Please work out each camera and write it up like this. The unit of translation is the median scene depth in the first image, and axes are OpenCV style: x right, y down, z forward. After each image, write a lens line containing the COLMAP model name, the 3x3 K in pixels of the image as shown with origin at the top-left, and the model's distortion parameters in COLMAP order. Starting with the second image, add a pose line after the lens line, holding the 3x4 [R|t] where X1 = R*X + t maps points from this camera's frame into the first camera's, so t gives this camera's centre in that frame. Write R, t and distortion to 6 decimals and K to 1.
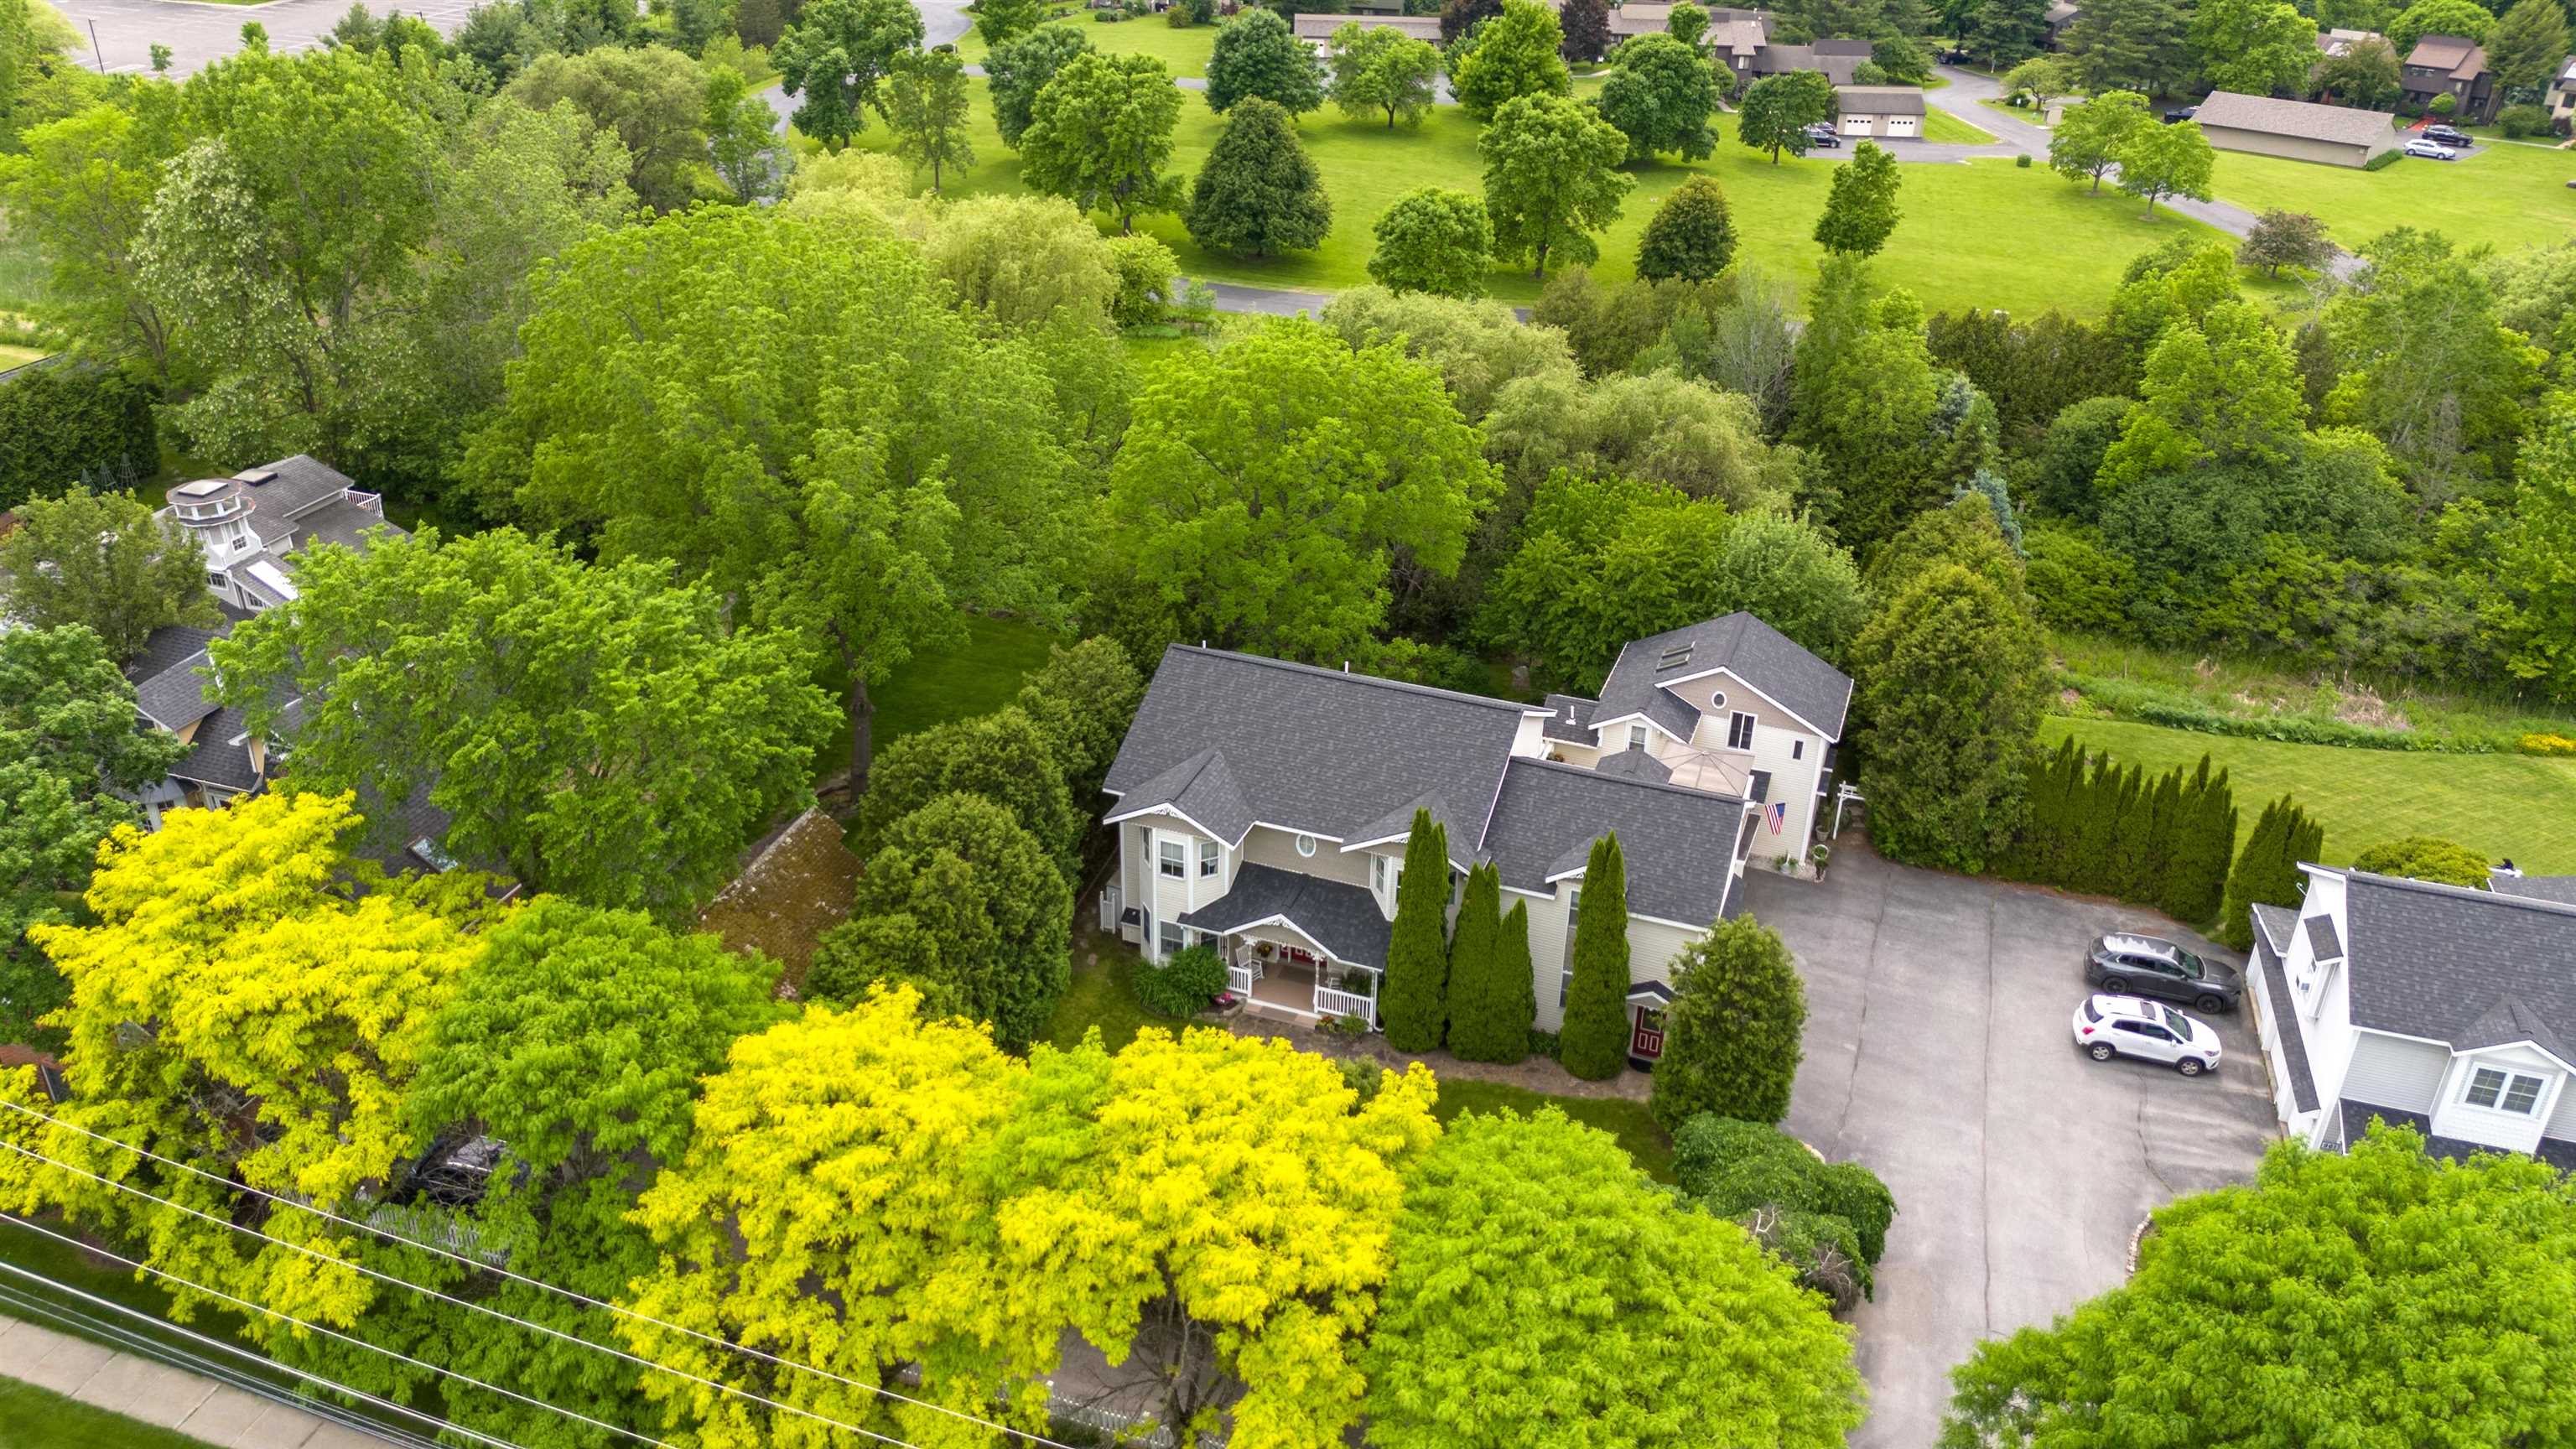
lens RADIAL K [[1894.4, 0, 1266.2], [0, 1894.4, 718.3], [0, 0, 1]] dist [0.063058, -0.075549]
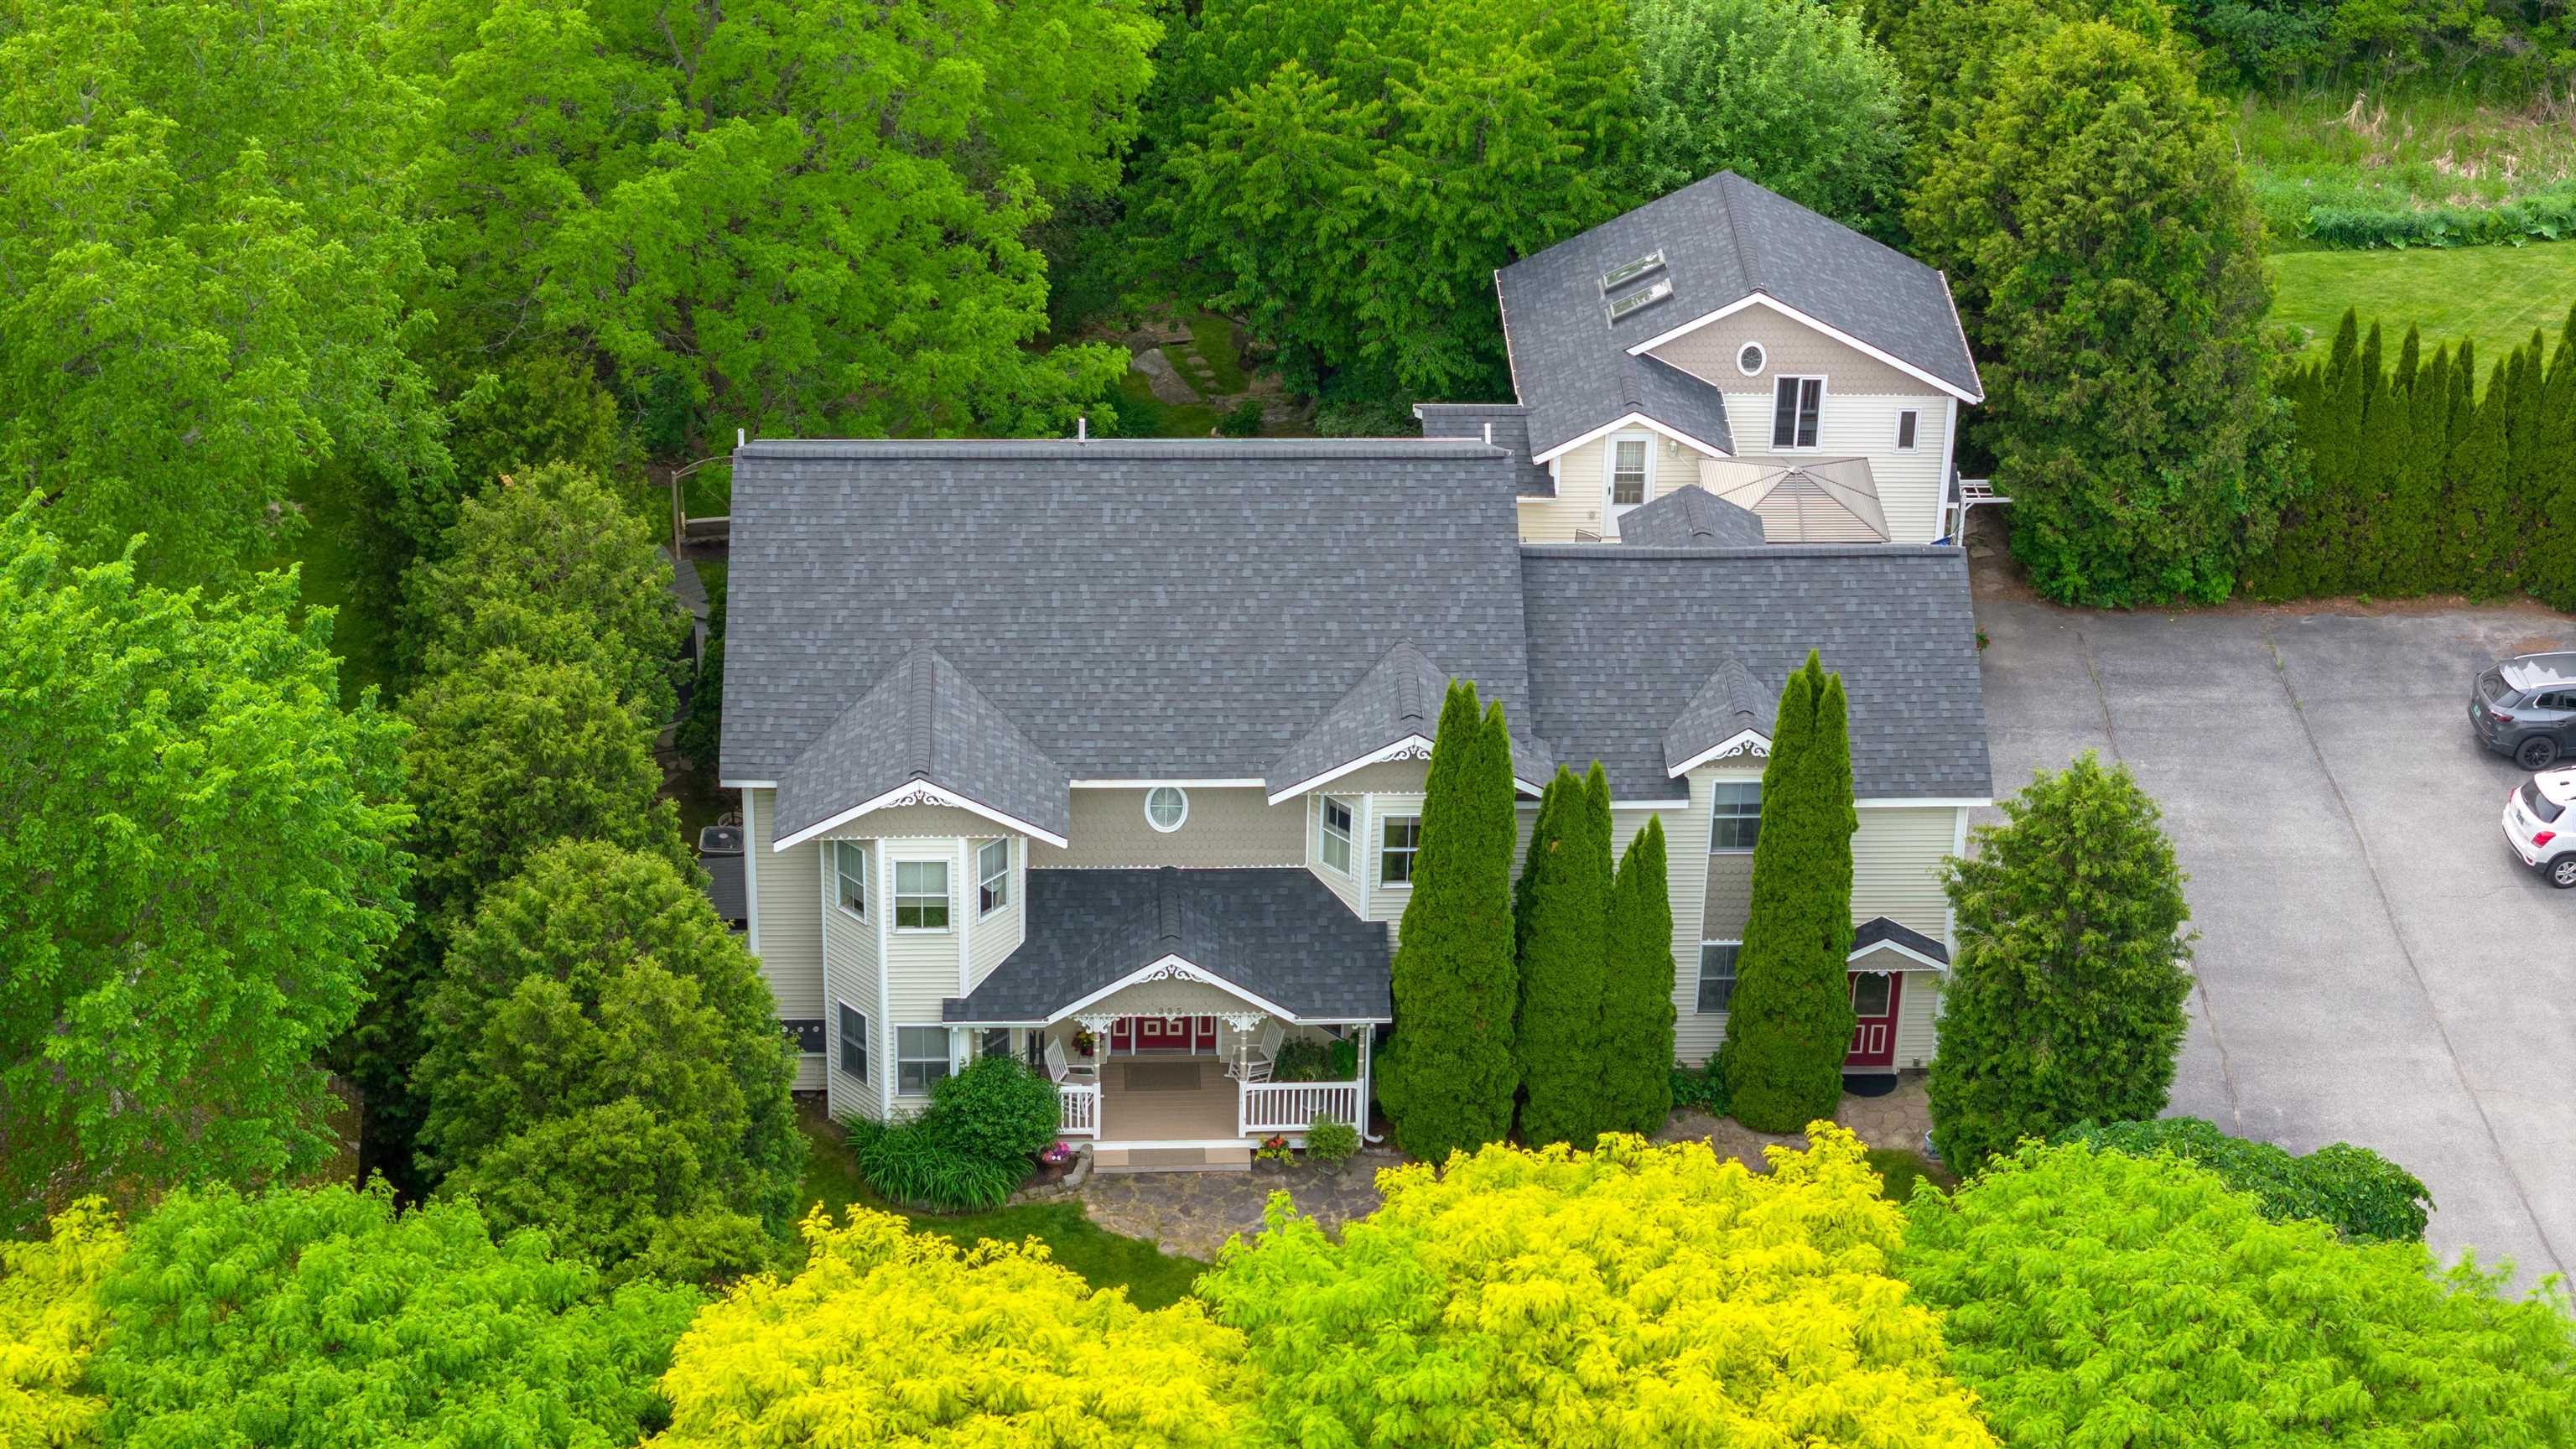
lens RADIAL K [[5227.8, 0, 1303.1], [0, 5227.8, 702.5], [0, 0, 1]] dist [-0.223141, 0.000000]
pose [[0.916252, -0.200224, 0.346977, -0.398201], [0.178964, 0.979485, 0.092630, -0.075968], [-0.358406, -0.022776, 0.933288, -0.259821]]
